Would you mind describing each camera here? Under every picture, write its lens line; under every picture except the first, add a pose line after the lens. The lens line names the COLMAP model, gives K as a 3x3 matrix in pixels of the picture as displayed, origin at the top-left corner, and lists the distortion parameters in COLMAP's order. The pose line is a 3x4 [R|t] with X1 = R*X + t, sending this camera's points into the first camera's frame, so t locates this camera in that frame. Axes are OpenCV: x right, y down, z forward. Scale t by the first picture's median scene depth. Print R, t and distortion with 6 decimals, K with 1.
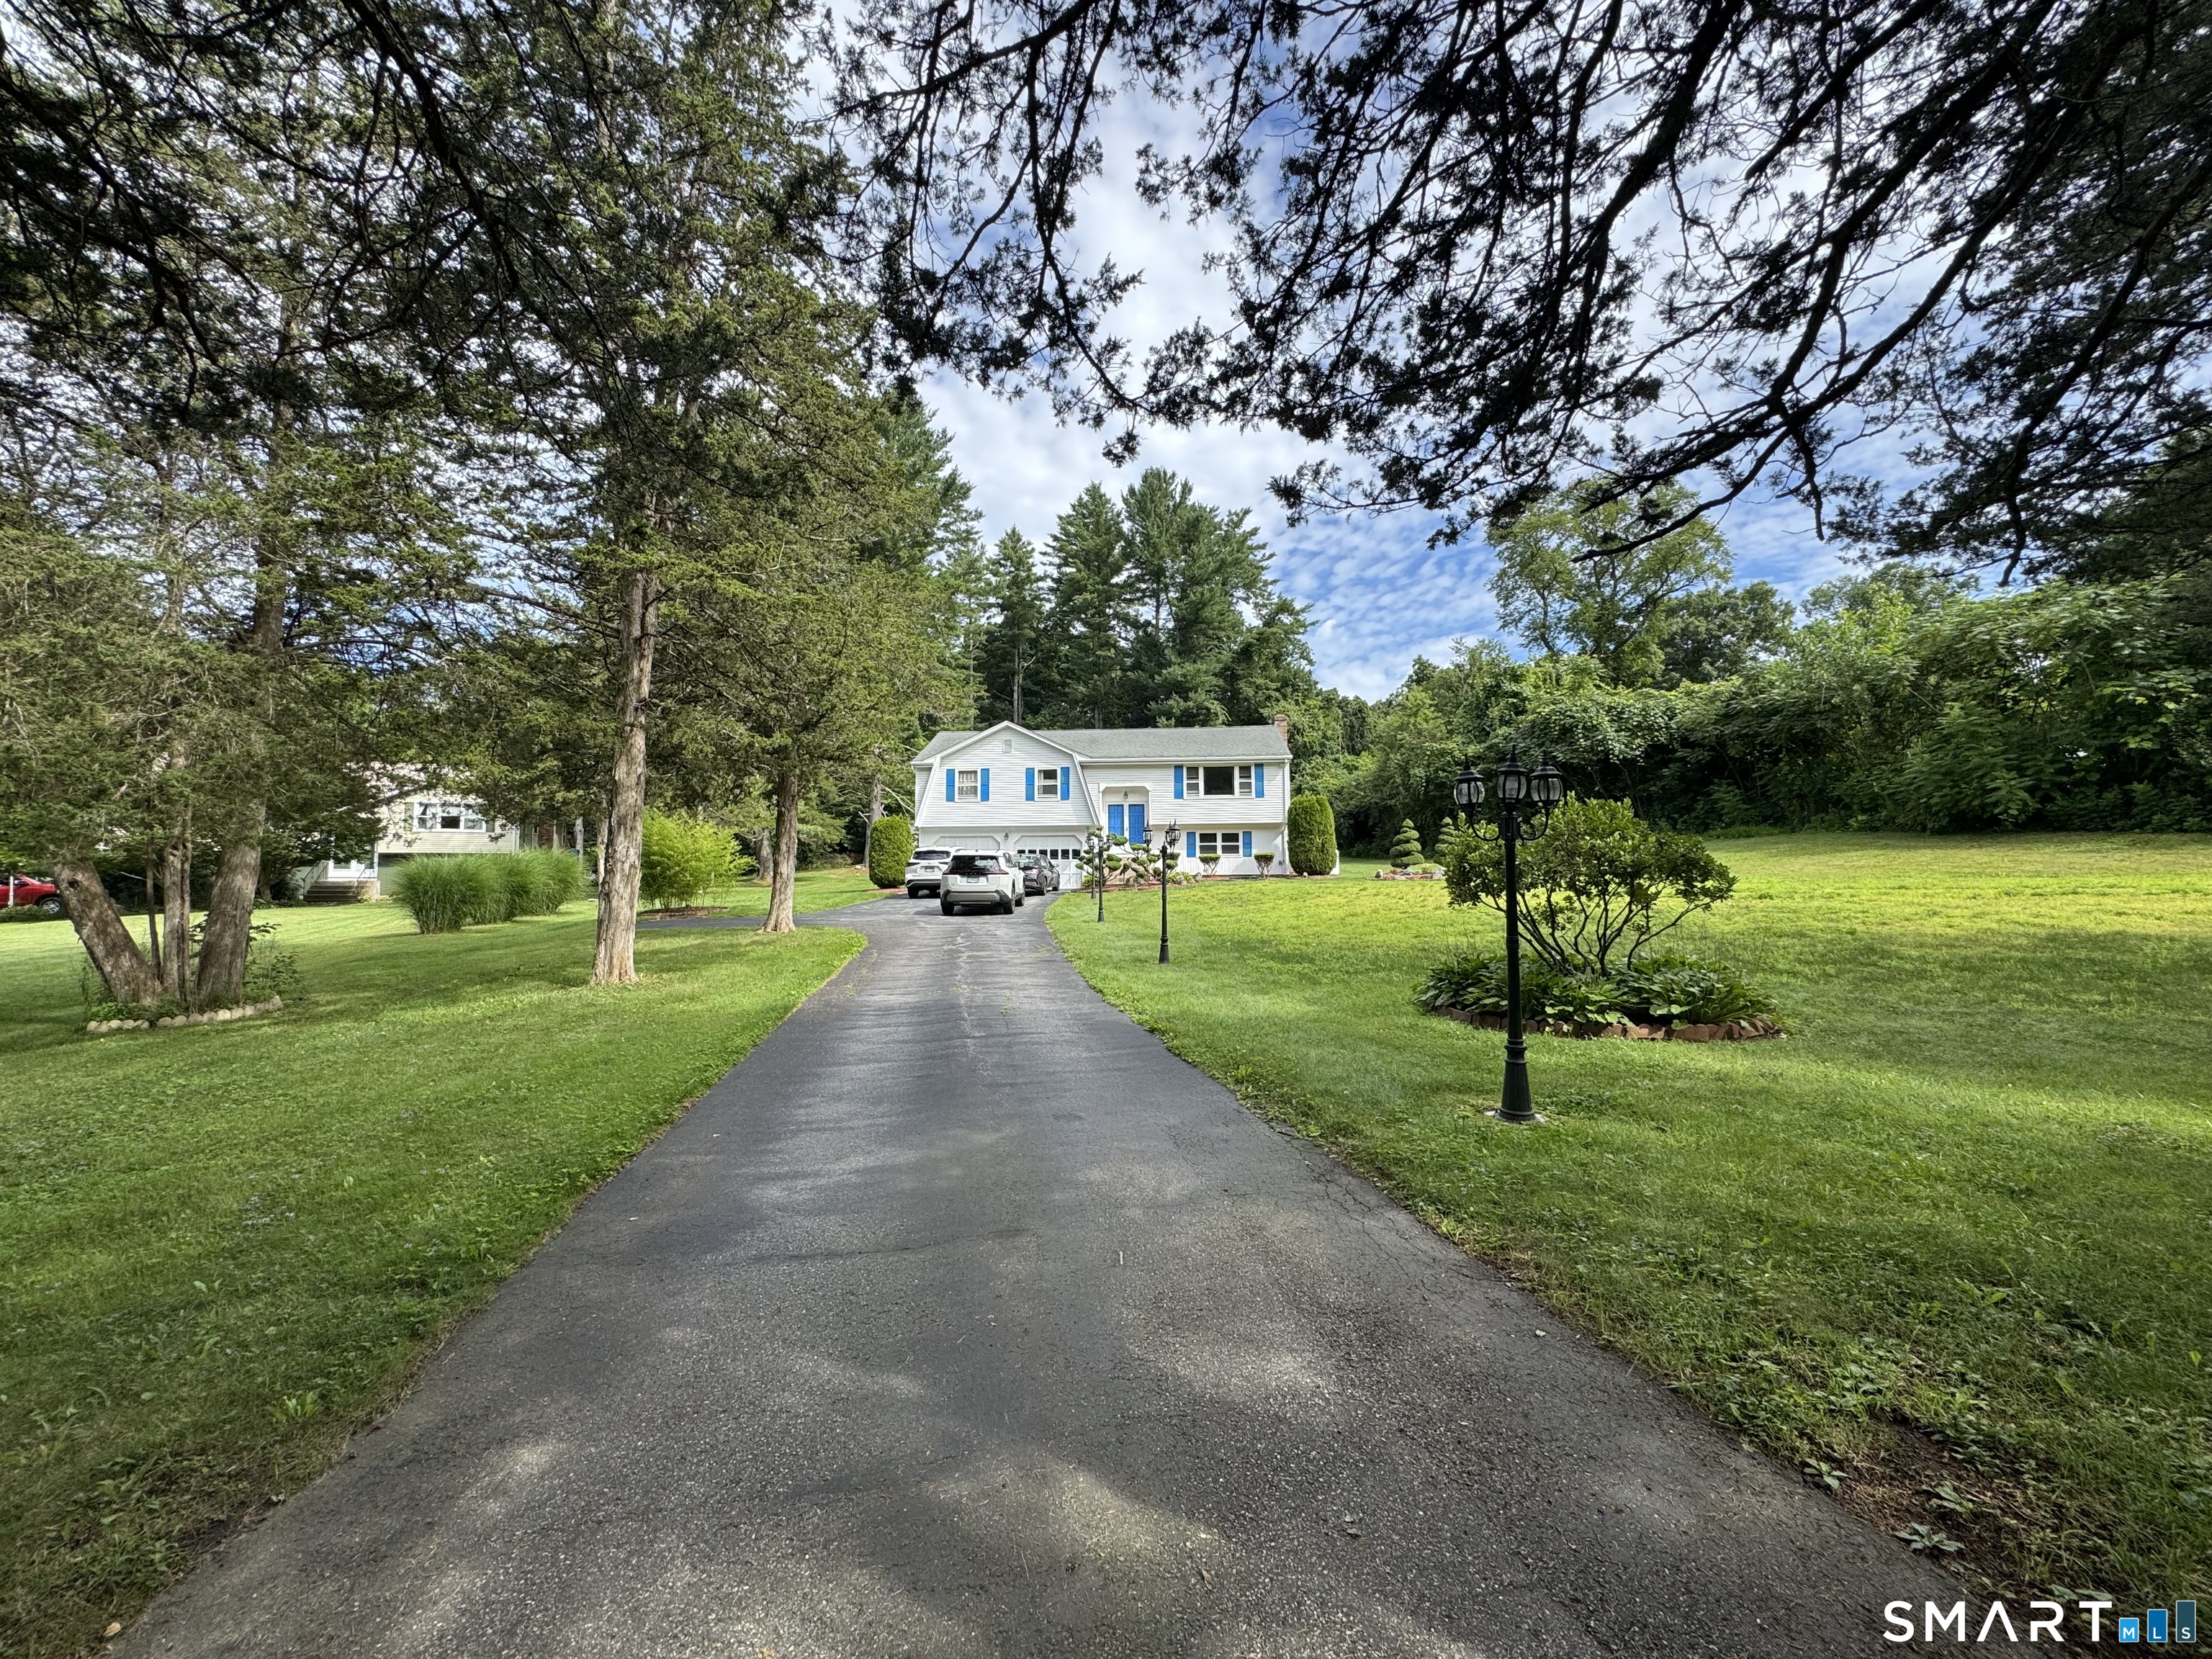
lens RADIAL K [[895.4, 0, 1114.9], [0, 895.4, 840.9], [0, 0, 1]] dist [-0.000804, -0.000034]
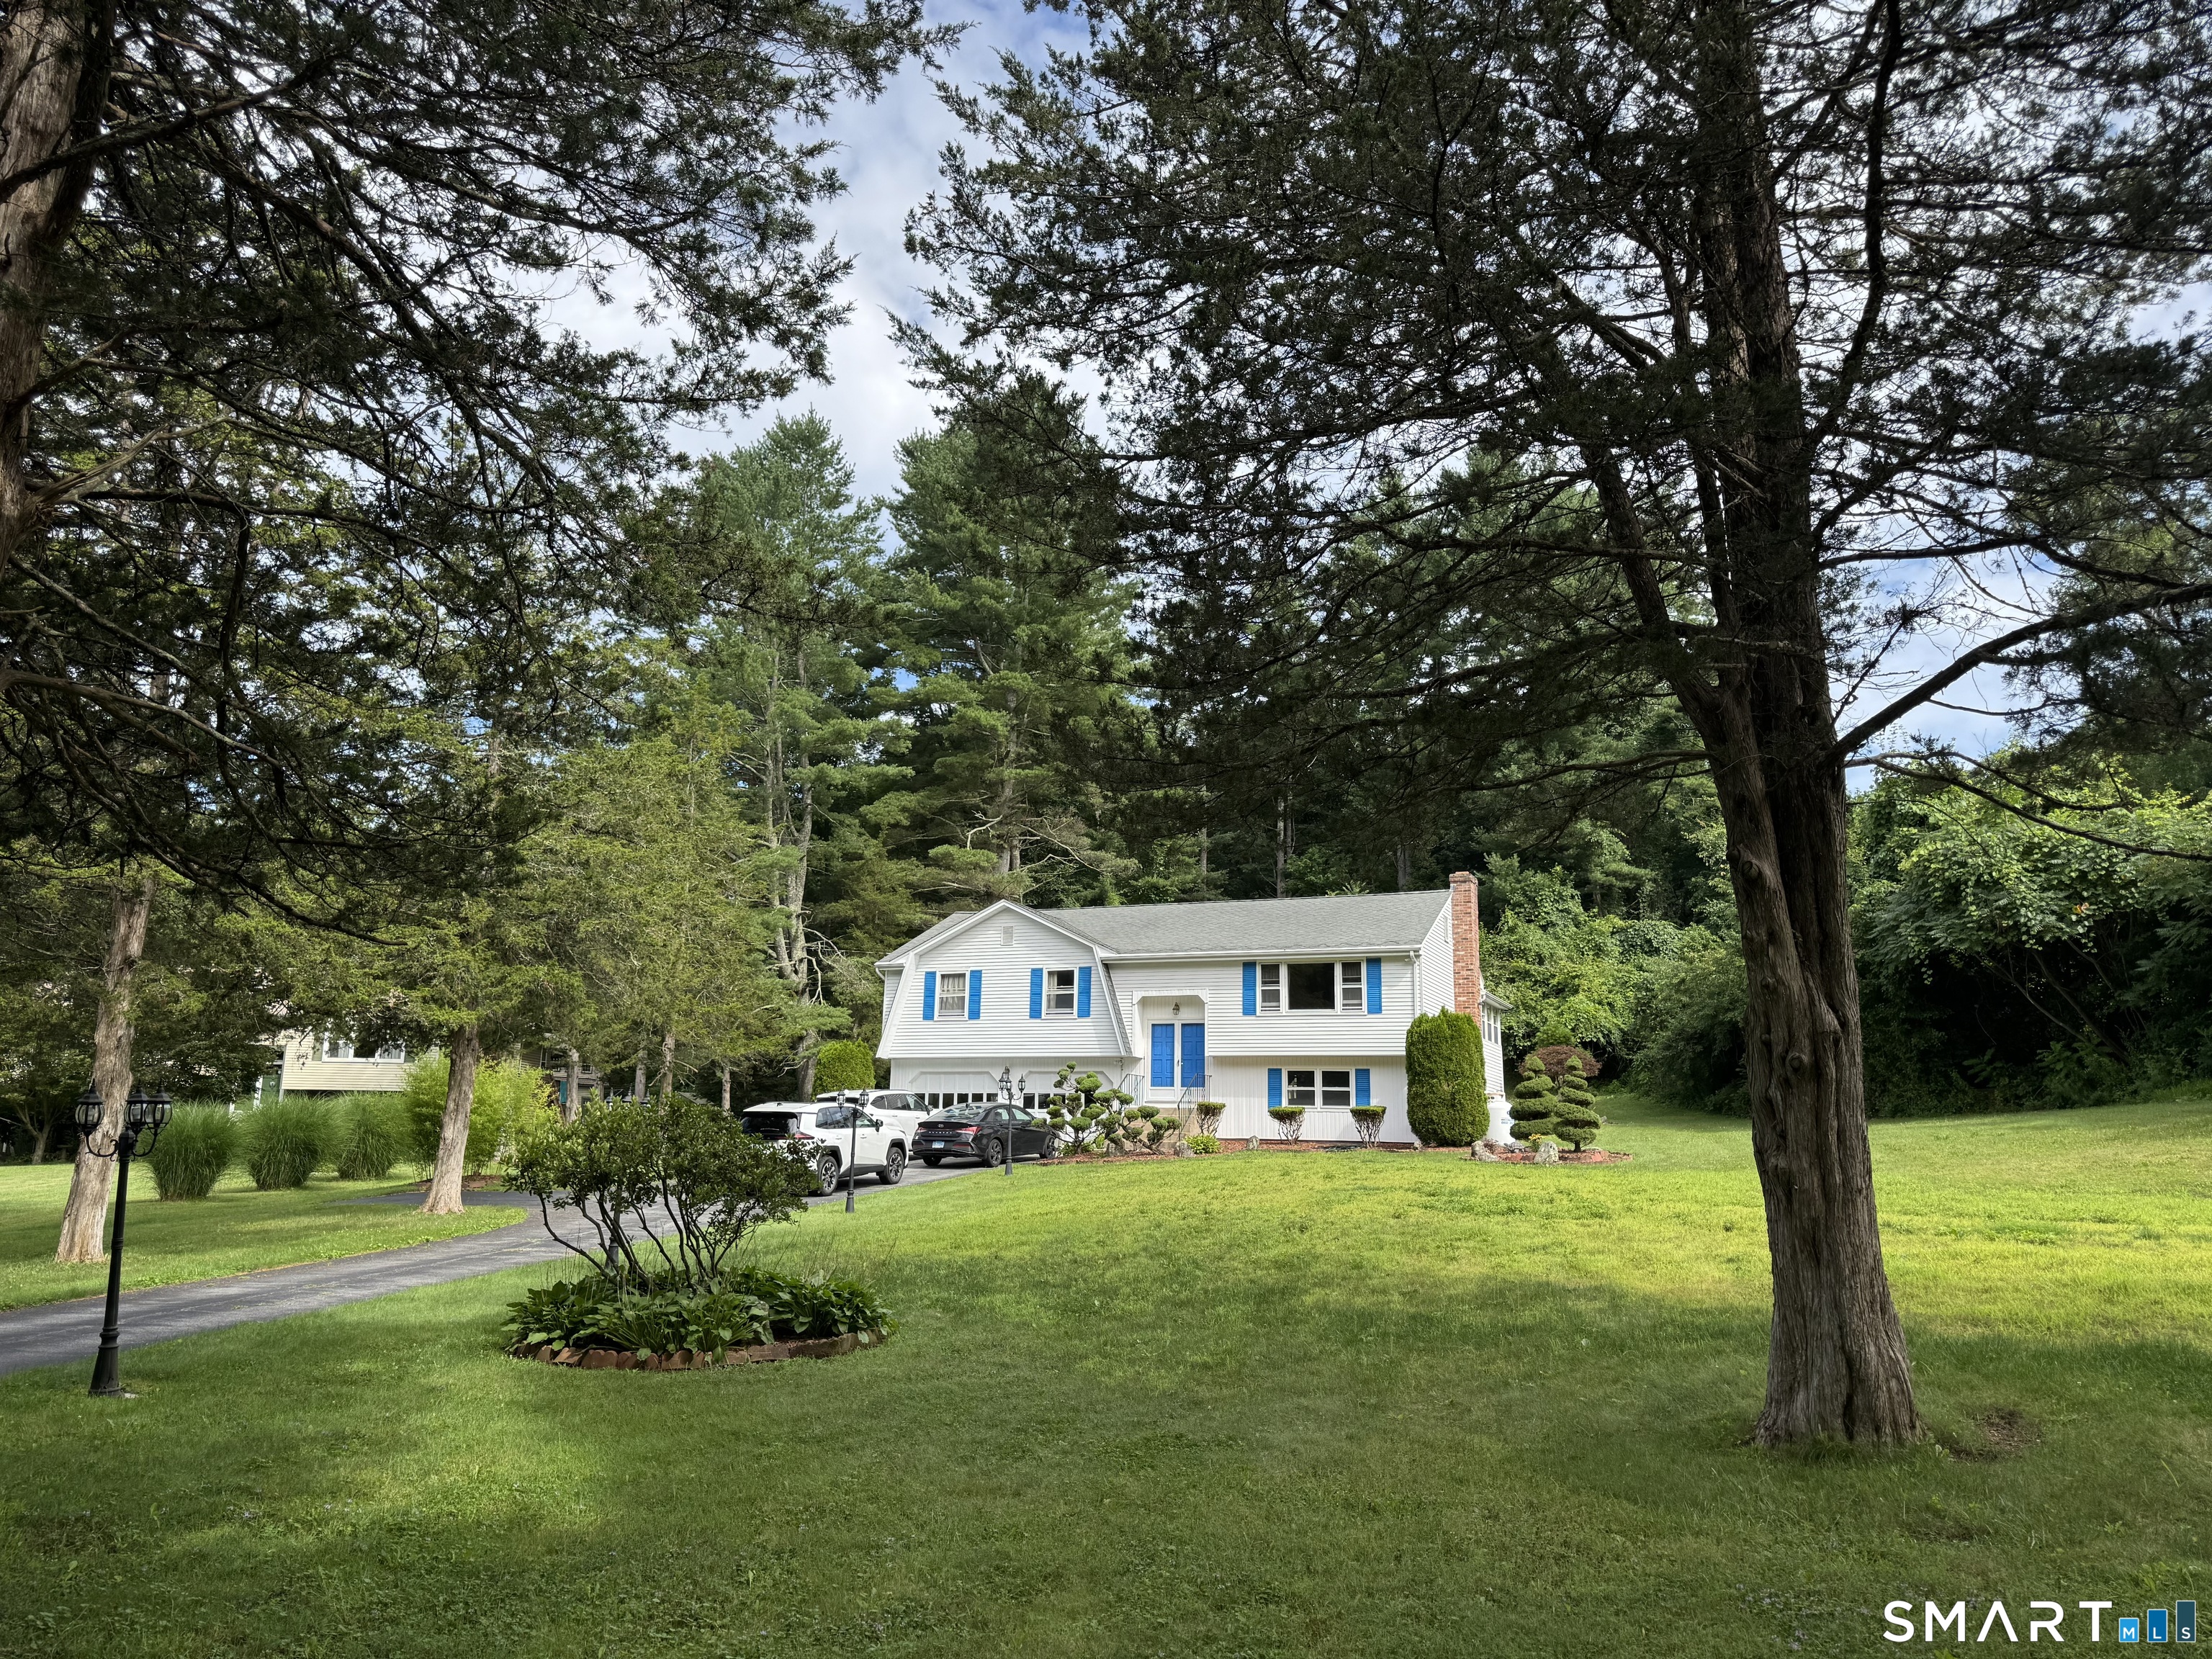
lens RADIAL K [[1603.6, 0, 1106.0], [0, 1603.6, 829.5], [0, 0, 1]] dist [0.043105, -0.000913]
pose [[0.933607, -0.041940, -0.355835, 0.384083], [-0.007993, 0.990441, -0.137708, -0.020157], [0.358209, 0.131409, 0.924347, -0.098760]]
